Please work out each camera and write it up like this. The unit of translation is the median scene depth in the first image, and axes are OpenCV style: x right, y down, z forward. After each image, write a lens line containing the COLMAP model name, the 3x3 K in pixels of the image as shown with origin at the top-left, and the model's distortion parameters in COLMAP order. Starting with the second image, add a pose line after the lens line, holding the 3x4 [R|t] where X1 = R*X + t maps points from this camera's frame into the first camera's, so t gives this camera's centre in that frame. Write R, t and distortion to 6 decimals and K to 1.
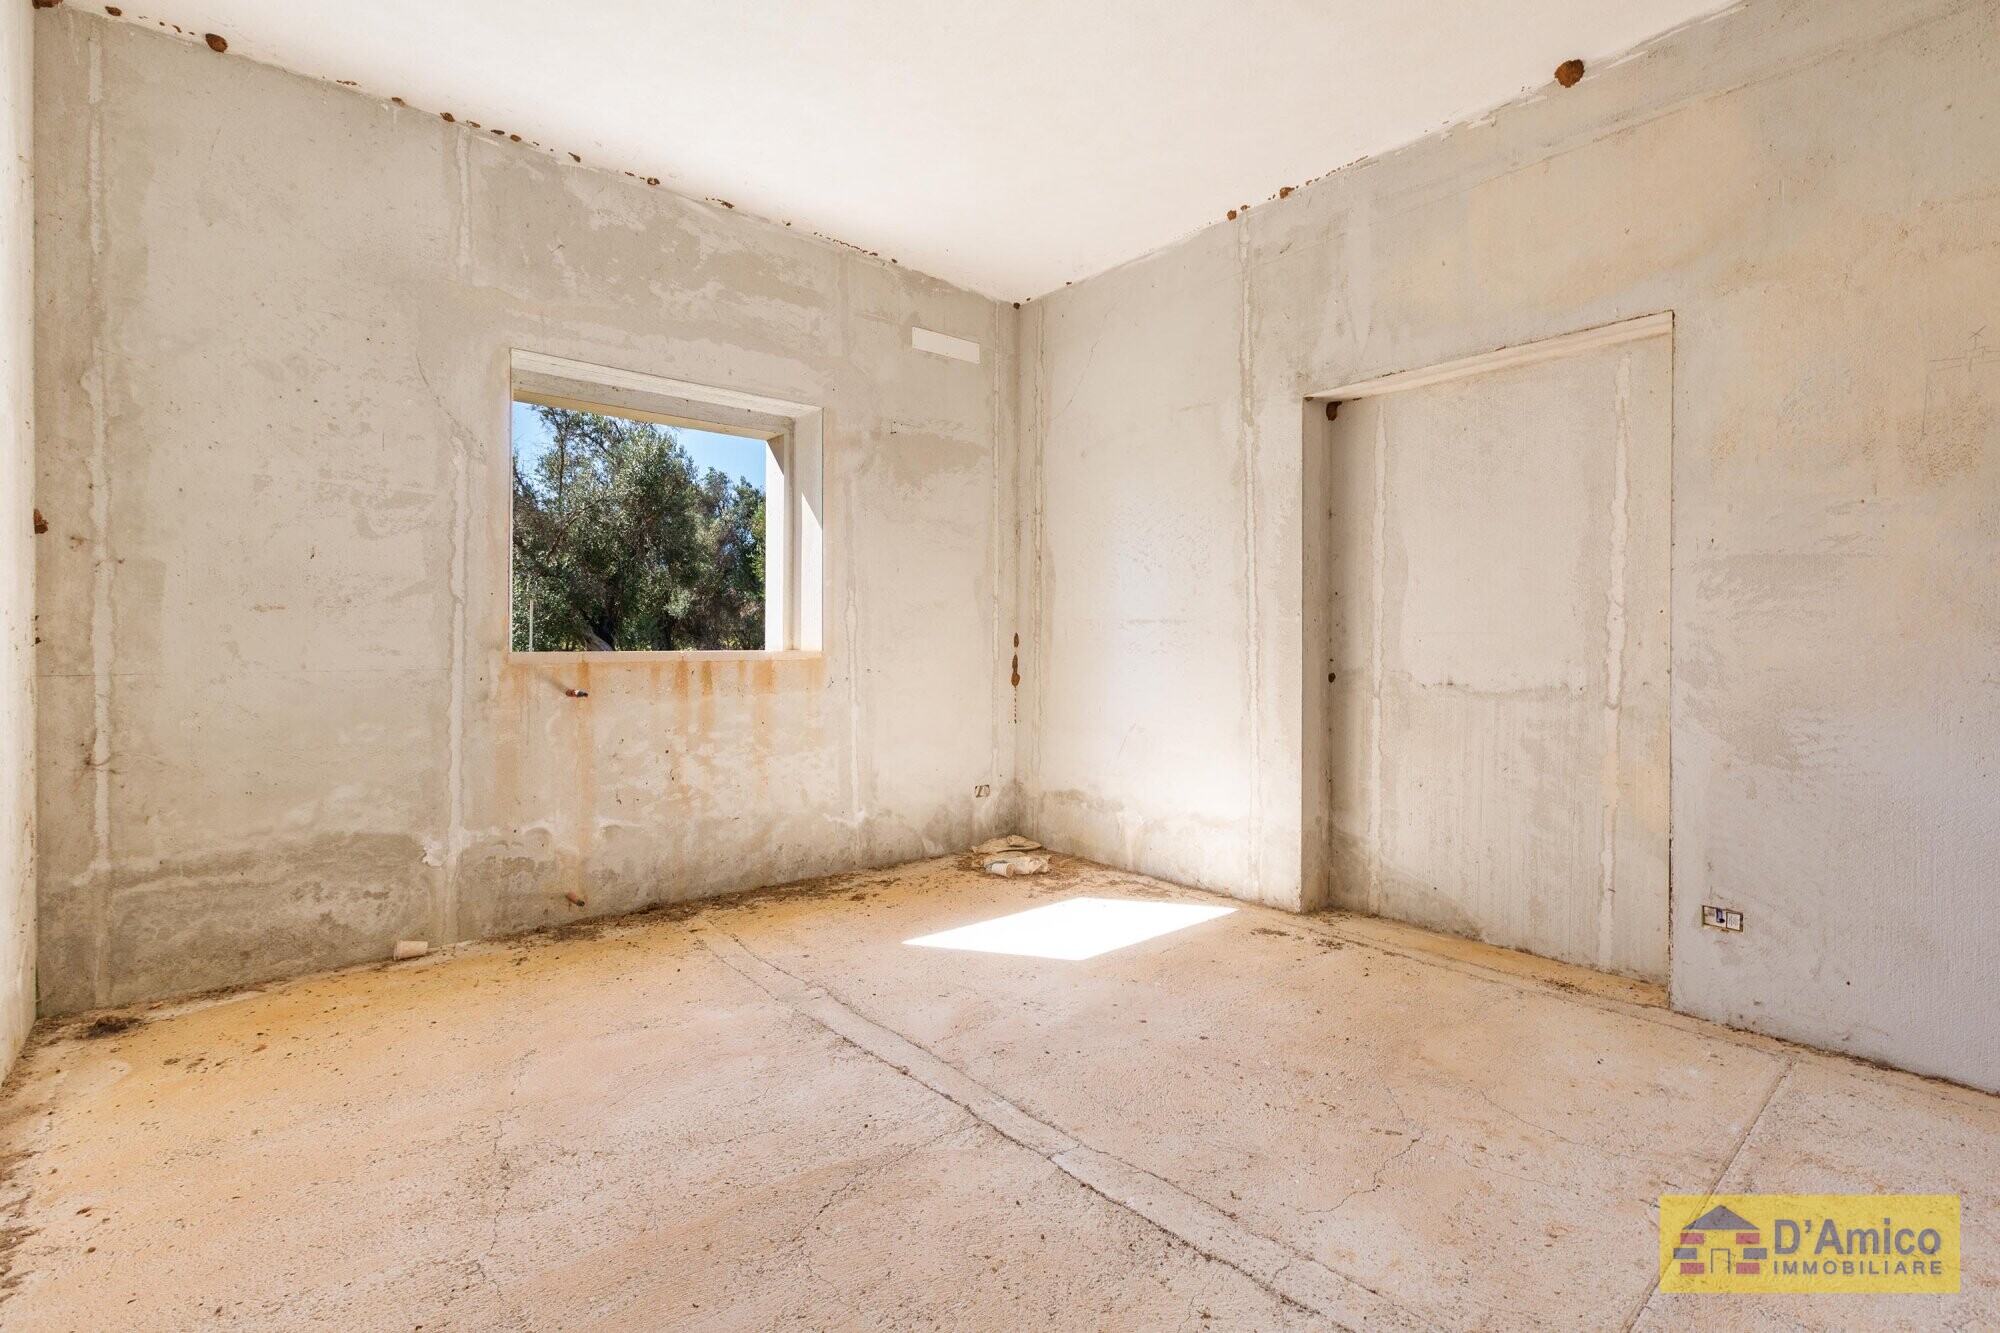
lens RADIAL K [[895.2, 0, 1012.2], [0, 895.2, 656.6], [0, 0, 1]] dist [-0.000932, 0.000853]
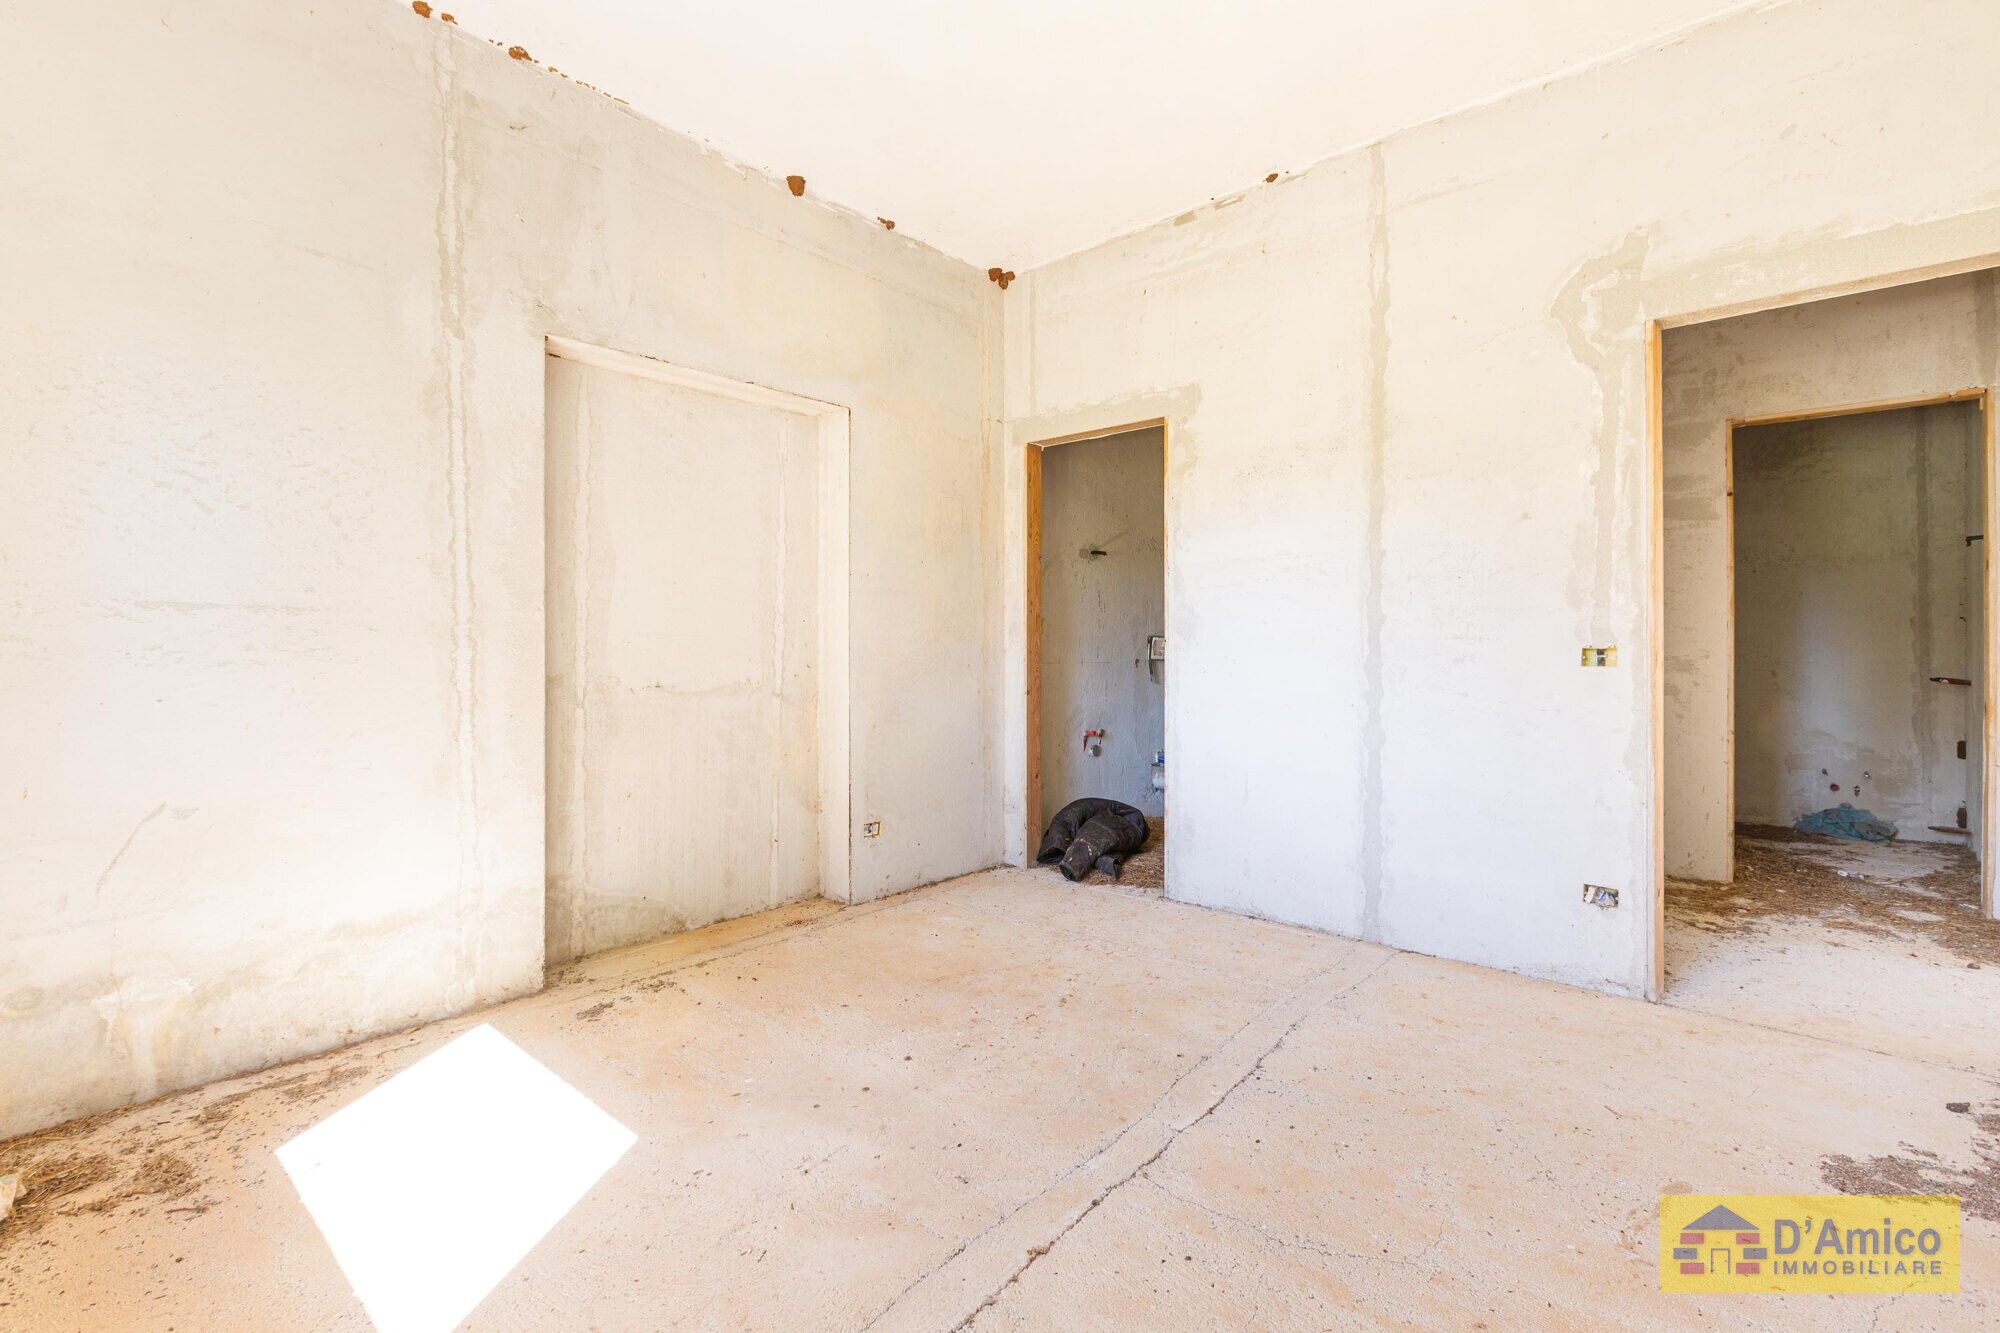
lens RADIAL K [[895.2, 0, 1012.6], [0, 895.2, 650.0], [0, 0, 1]] dist [-0.000932, 0.000853]
pose [[-0.140084, -0.010367, 0.990085, -0.549594], [0.012396, 0.999848, 0.012224, -0.016840], [-0.990062, 0.013986, -0.139934, 0.747768]]
